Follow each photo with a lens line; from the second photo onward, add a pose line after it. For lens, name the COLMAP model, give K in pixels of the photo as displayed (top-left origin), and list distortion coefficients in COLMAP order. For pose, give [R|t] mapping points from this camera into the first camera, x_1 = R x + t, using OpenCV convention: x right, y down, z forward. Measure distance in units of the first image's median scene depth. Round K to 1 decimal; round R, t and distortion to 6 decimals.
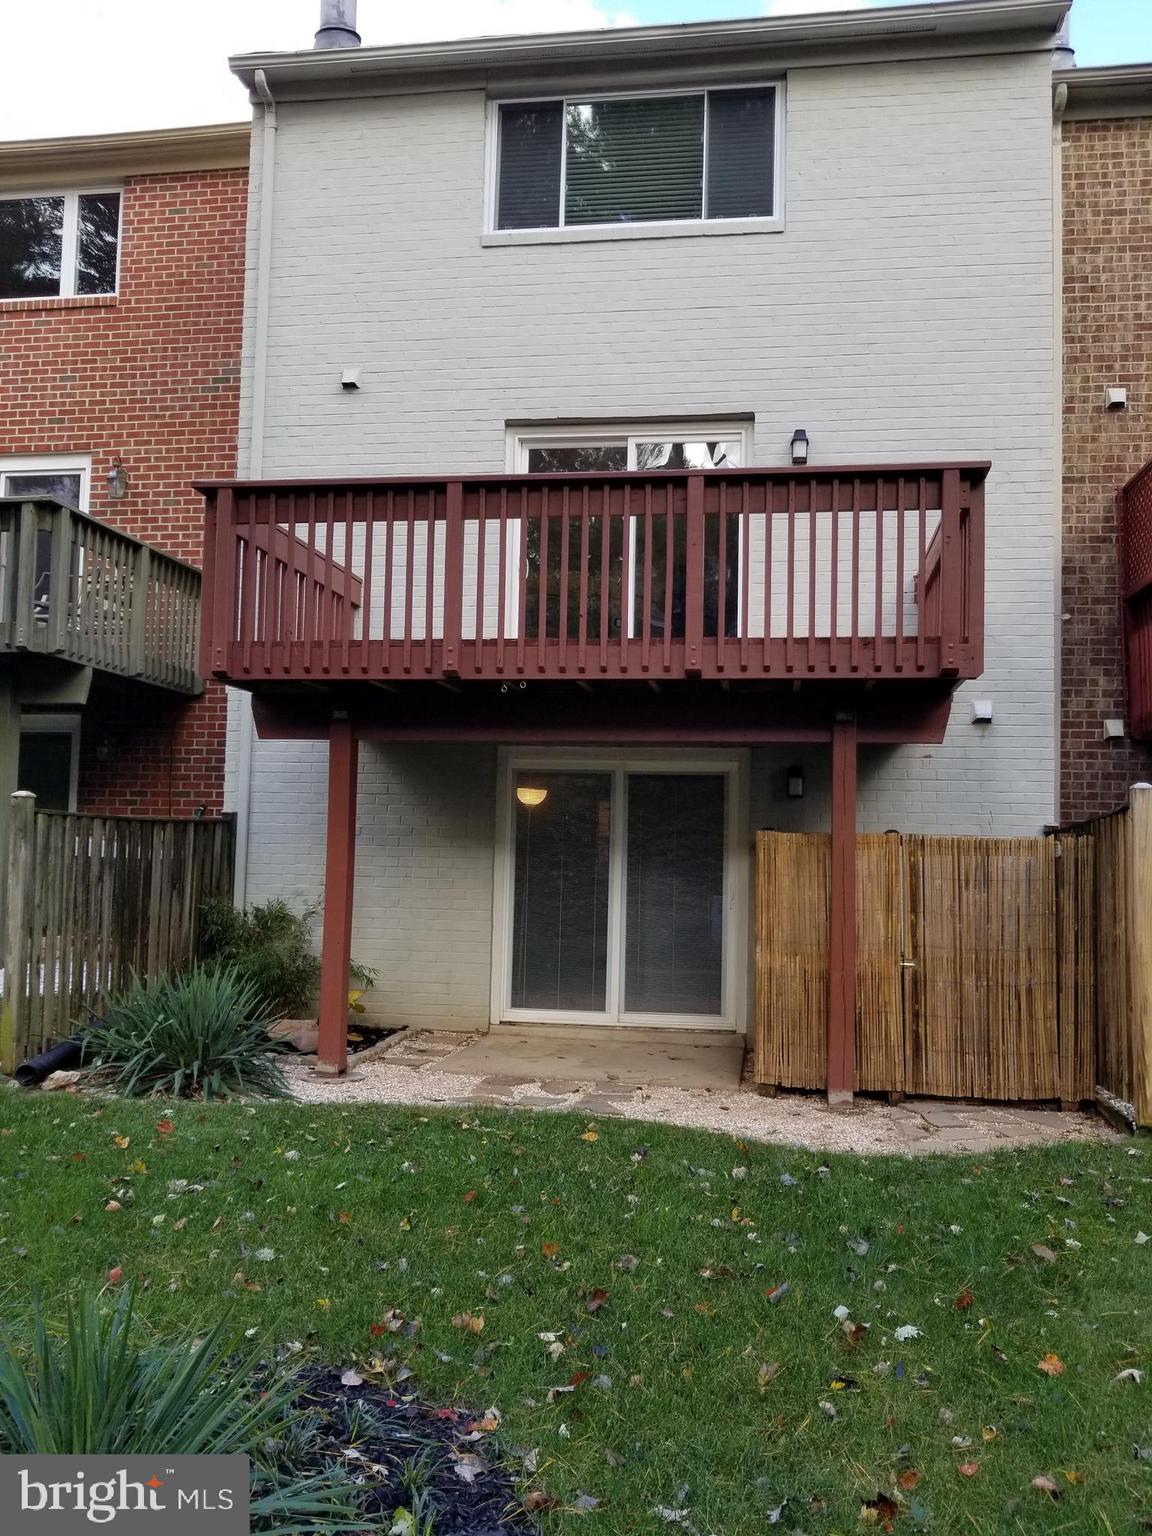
lens RADIAL K [[1202.5, 0, 576.0], [0, 1202.5, 768.0], [0, 0, 1]] dist [-0.008363, -0.006367]
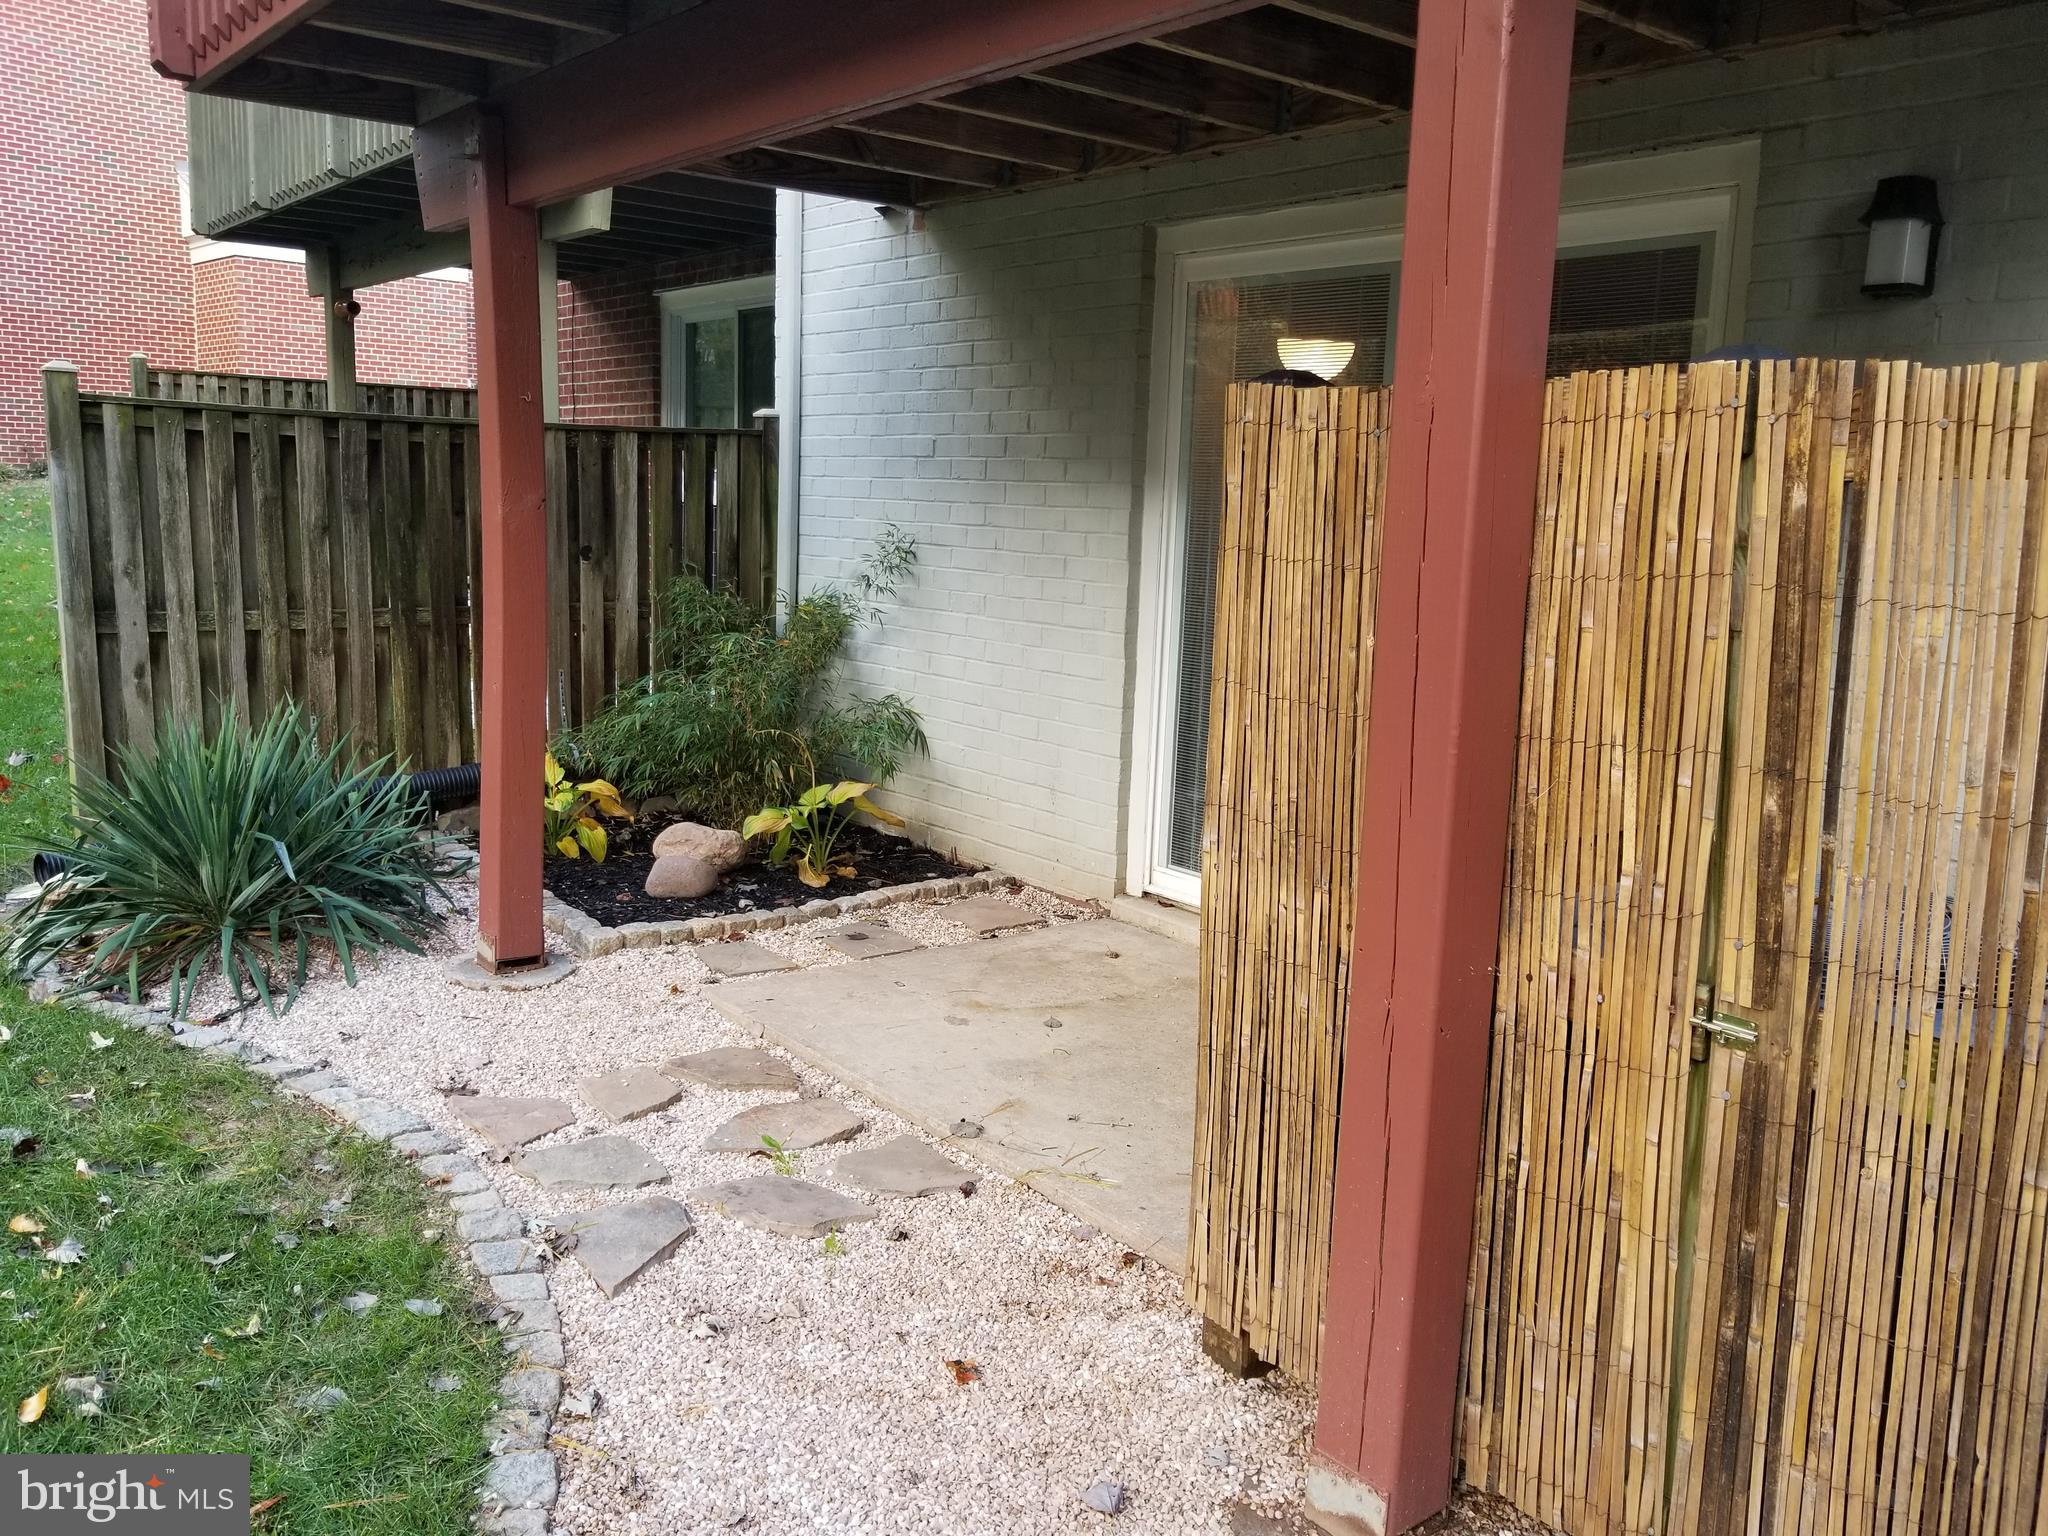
lens RADIAL K [[1603.4, 0, 1034.8], [0, 1603.4, 732.9], [0, 0, 1]] dist [-0.008363, -0.006367]
pose [[0.737682, 0.103845, -0.667114, 0.361342], [0.028857, 0.982348, 0.184825, 0.062057], [0.674531, -0.155592, 0.721664, 0.732322]]
